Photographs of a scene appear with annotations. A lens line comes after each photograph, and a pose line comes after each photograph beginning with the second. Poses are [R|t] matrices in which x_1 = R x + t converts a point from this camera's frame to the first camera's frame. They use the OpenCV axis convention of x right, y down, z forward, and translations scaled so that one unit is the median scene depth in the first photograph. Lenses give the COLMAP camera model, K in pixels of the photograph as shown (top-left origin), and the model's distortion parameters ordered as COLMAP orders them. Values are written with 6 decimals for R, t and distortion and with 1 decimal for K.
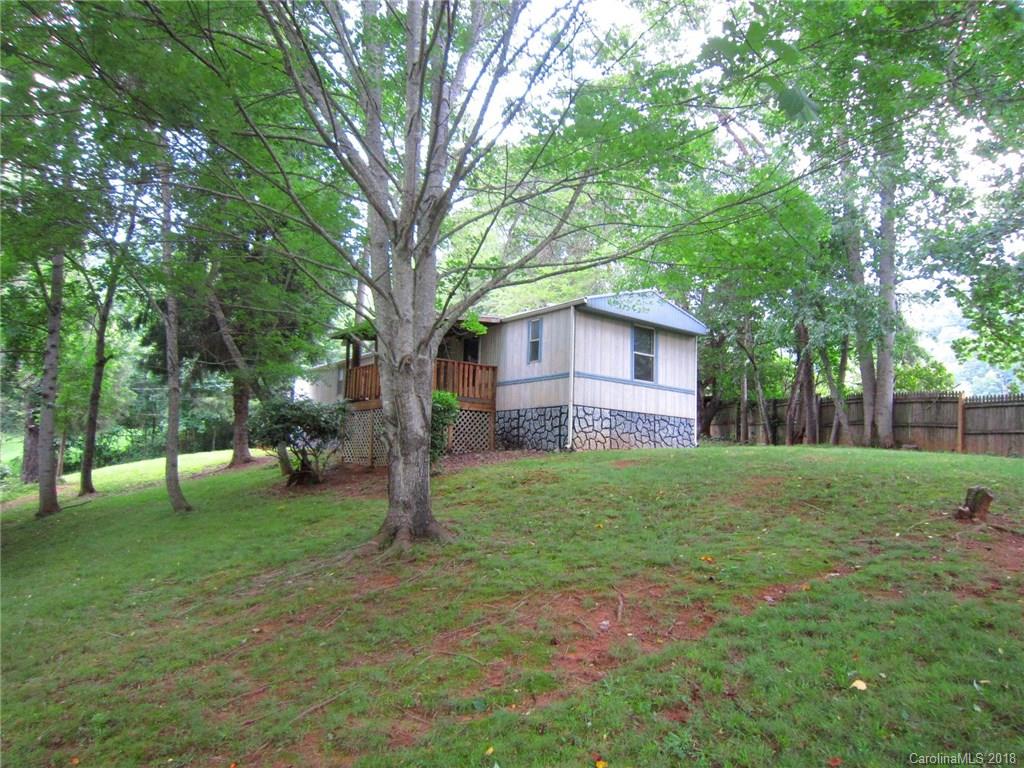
lens RADIAL K [[710.0, 0, 512.0], [0, 710.0, 384.0], [0, 0, 1]] dist [-0.049610, 0.000377]
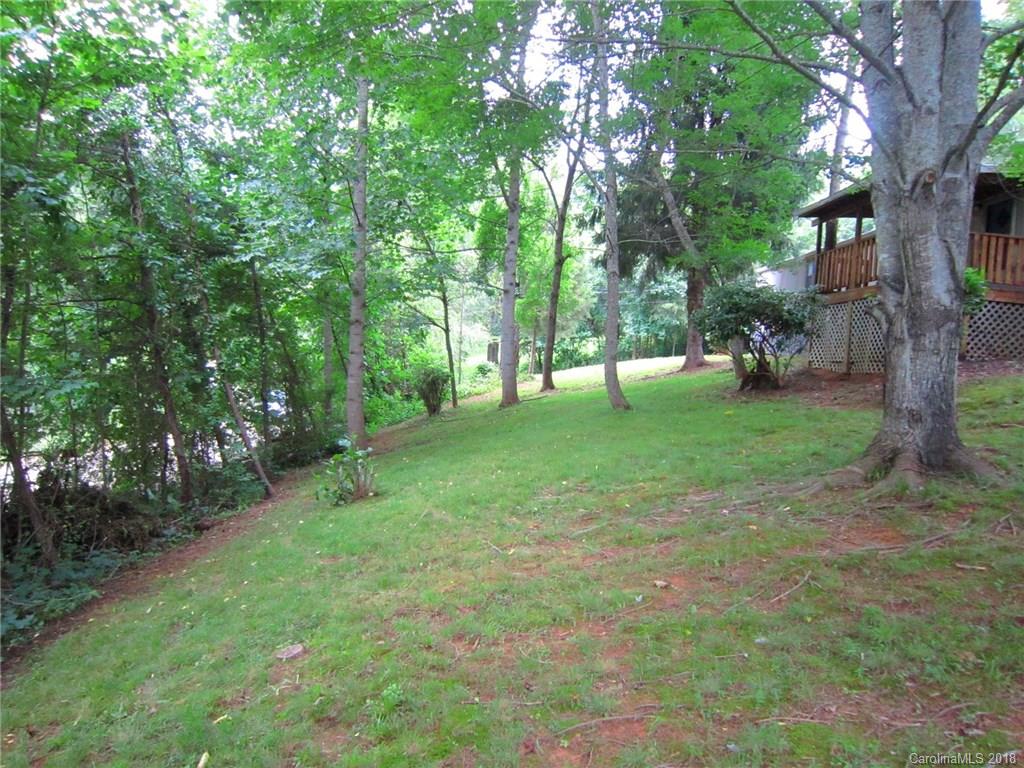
lens RADIAL K [[710.0, 0, 512.0], [0, 710.0, 384.0], [0, 0, 1]] dist [-0.049610, 0.000377]
pose [[0.805230, 0.054250, -0.590475, -0.065663], [0.016534, 0.993365, 0.113812, 0.059978], [0.592731, -0.101408, 0.798991, 0.269922]]
